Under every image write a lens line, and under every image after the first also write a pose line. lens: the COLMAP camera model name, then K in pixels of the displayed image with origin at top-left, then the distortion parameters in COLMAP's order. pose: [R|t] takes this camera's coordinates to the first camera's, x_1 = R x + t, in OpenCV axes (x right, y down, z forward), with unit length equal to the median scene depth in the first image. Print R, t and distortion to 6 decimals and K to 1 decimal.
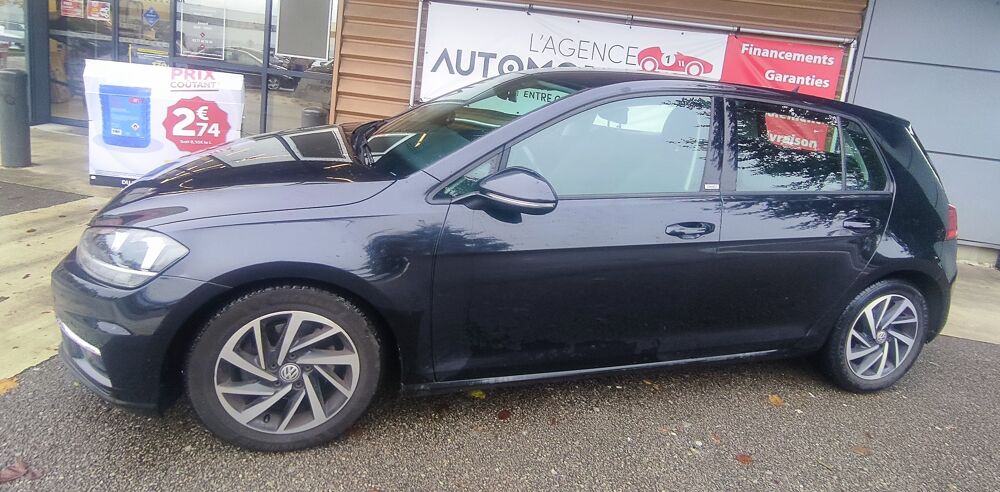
lens RADIAL K [[668.3, 0, 477.1], [0, 668.3, 186.7], [0, 0, 1]] dist [-0.043928, 0.043255]
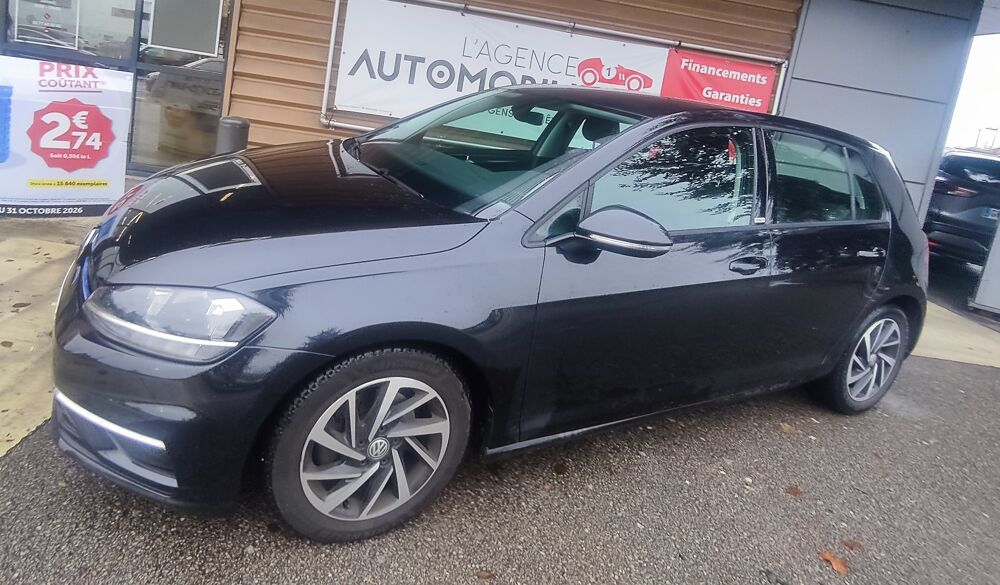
lens RADIAL K [[749.1, 0, 463.4], [0, 749.1, 215.7], [0, 0, 1]] dist [-0.035651, 0.037899]
pose [[0.968661, -0.009585, 0.248203, -0.303505], [0.001913, 0.999513, 0.031134, -0.036620], [-0.248381, -0.029683, 0.968208, 0.036544]]
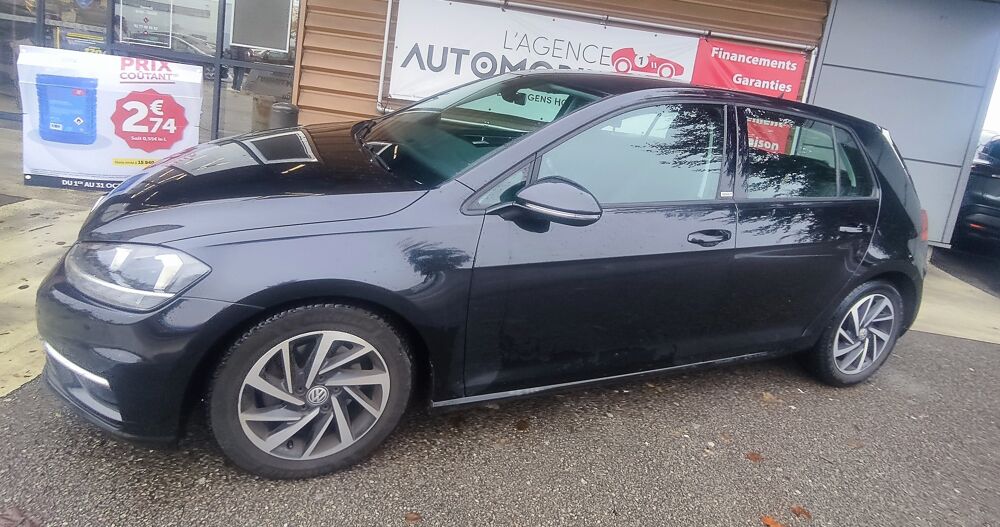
lens RADIAL K [[674.7, 0, 497.1], [0, 674.7, 201.7], [0, 0, 1]] dist [-0.037146, 0.037515]
pose [[0.990680, -0.002116, 0.136195, -0.117118], [-0.002353, 0.999464, 0.032643, -0.018744], [-0.136191, -0.032659, 0.990144, 0.025107]]
